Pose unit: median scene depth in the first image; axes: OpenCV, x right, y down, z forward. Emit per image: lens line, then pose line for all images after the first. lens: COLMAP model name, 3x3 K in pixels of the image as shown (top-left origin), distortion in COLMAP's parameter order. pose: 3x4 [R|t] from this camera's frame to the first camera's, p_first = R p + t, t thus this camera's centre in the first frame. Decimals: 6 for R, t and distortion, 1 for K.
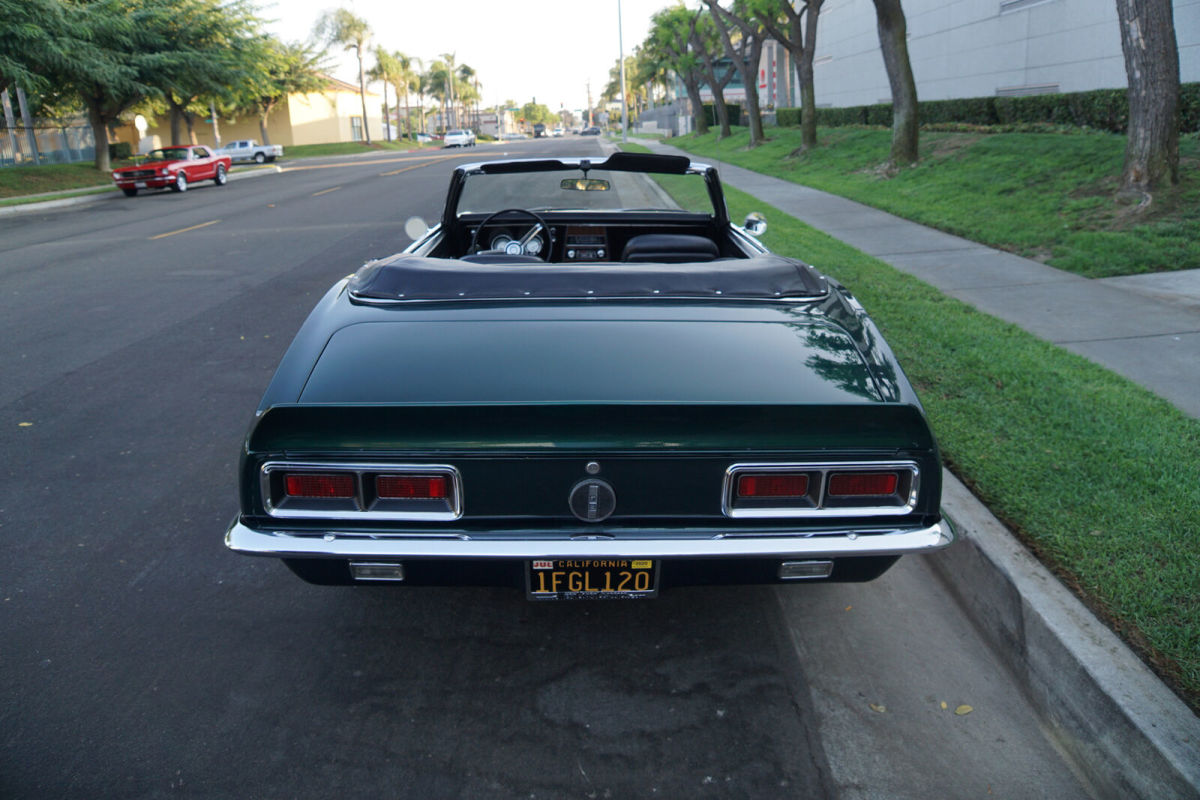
lens RADIAL K [[819.9, 0, 605.1], [0, 819.9, 308.2], [0, 0, 1]] dist [-0.141343, 0.101814]
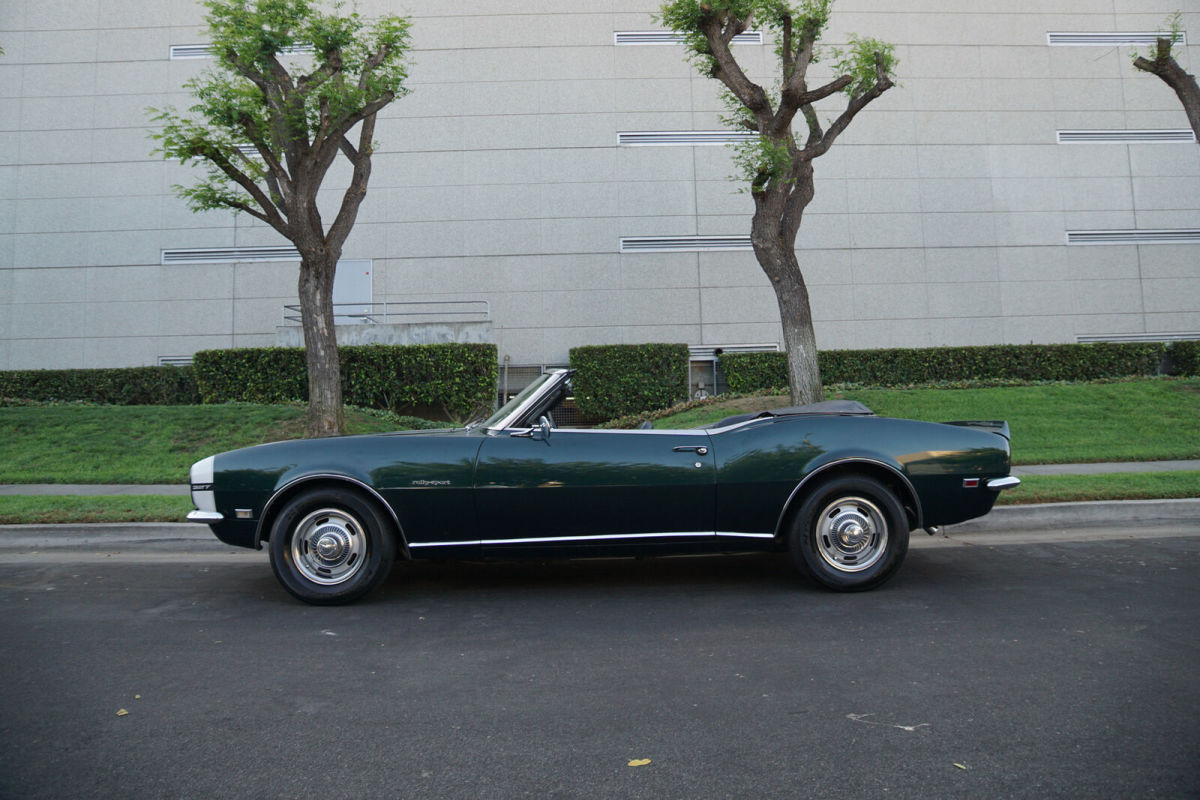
lens RADIAL K [[819.9, 0, 598.1], [0, 819.9, 327.4], [0, 0, 1]] dist [-0.141343, 0.101814]
pose [[-0.002111, 0.130584, 0.991435, -0.750328], [0.239668, 0.962608, -0.126277, -0.042663], [-0.970853, 0.237348, -0.033329, 0.556469]]
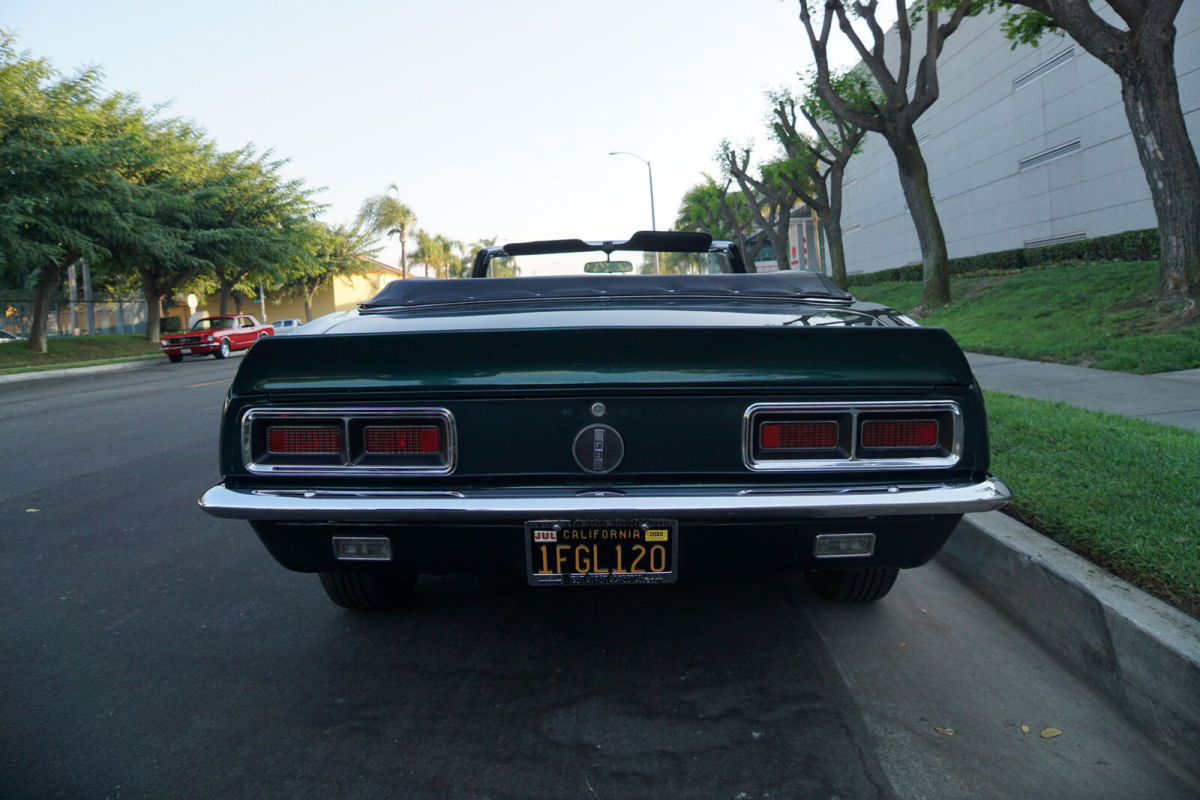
lens RADIAL K [[819.9, 0, 603.9], [0, 819.9, 306.9], [0, 0, 1]] dist [-0.141343, 0.101814]
pose [[0.998759, -0.020821, -0.045249, 0.008555], [0.010259, 0.974950, -0.222186, 0.069806], [0.048742, 0.221446, 0.973954, 0.019615]]
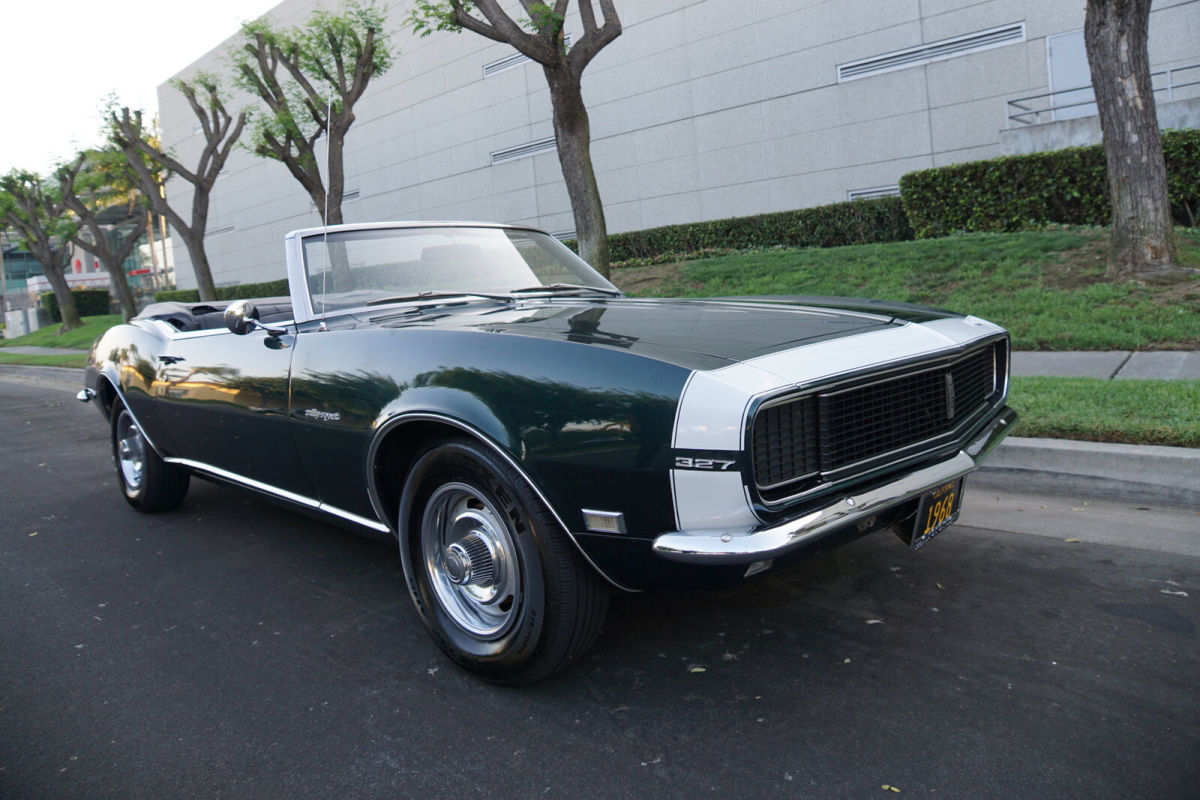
lens RADIAL K [[819.9, 0, 604.0], [0, 819.9, 328.6], [0, 0, 1]] dist [-0.141343, 0.101814]
pose [[0.687522, -0.067533, 0.723016, -0.367748], [0.216871, 0.969321, -0.115685, -0.120482], [-0.693023, 0.236337, 0.681076, 0.861523]]
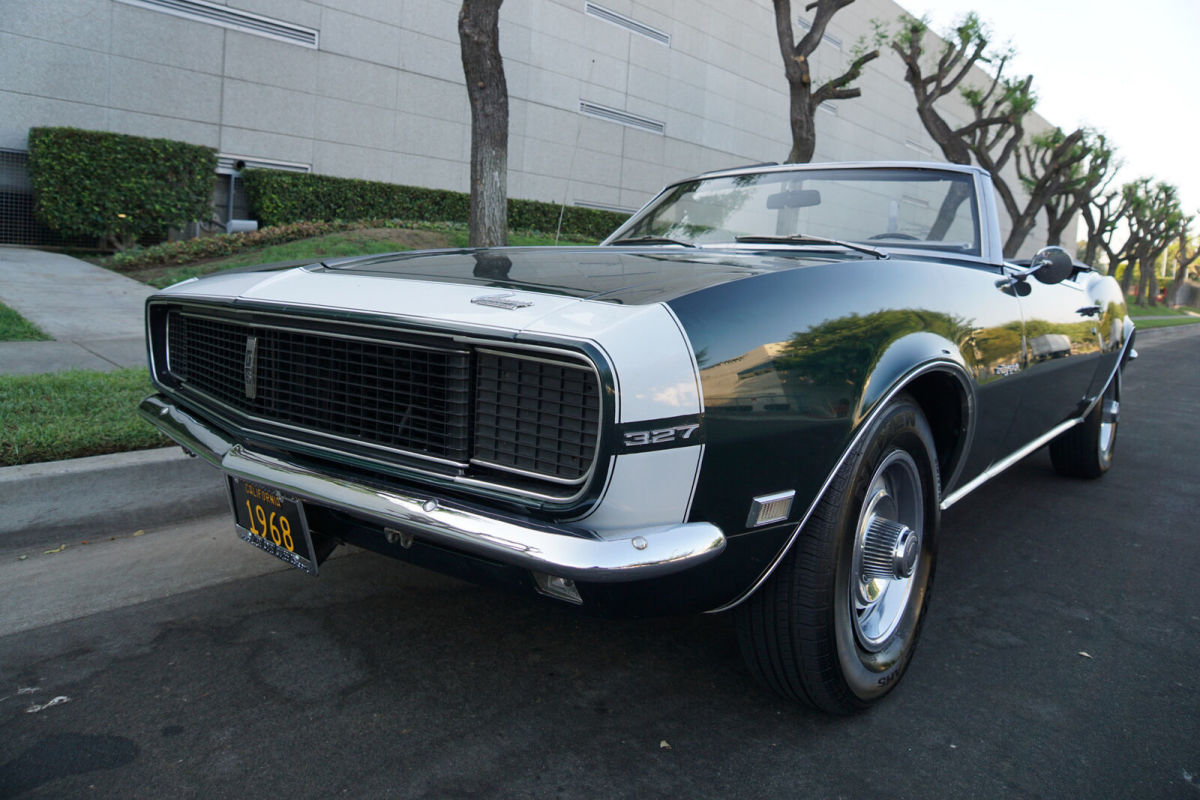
lens RADIAL K [[819.9, 0, 597.8], [0, 819.9, 323.9], [0, 0, 1]] dist [-0.141343, 0.101814]
pose [[-0.739908, -0.060158, 0.670013, -0.226175], [0.110077, 0.971742, 0.208809, -0.125386], [-0.663641, 0.228252, -0.712378, 0.966133]]
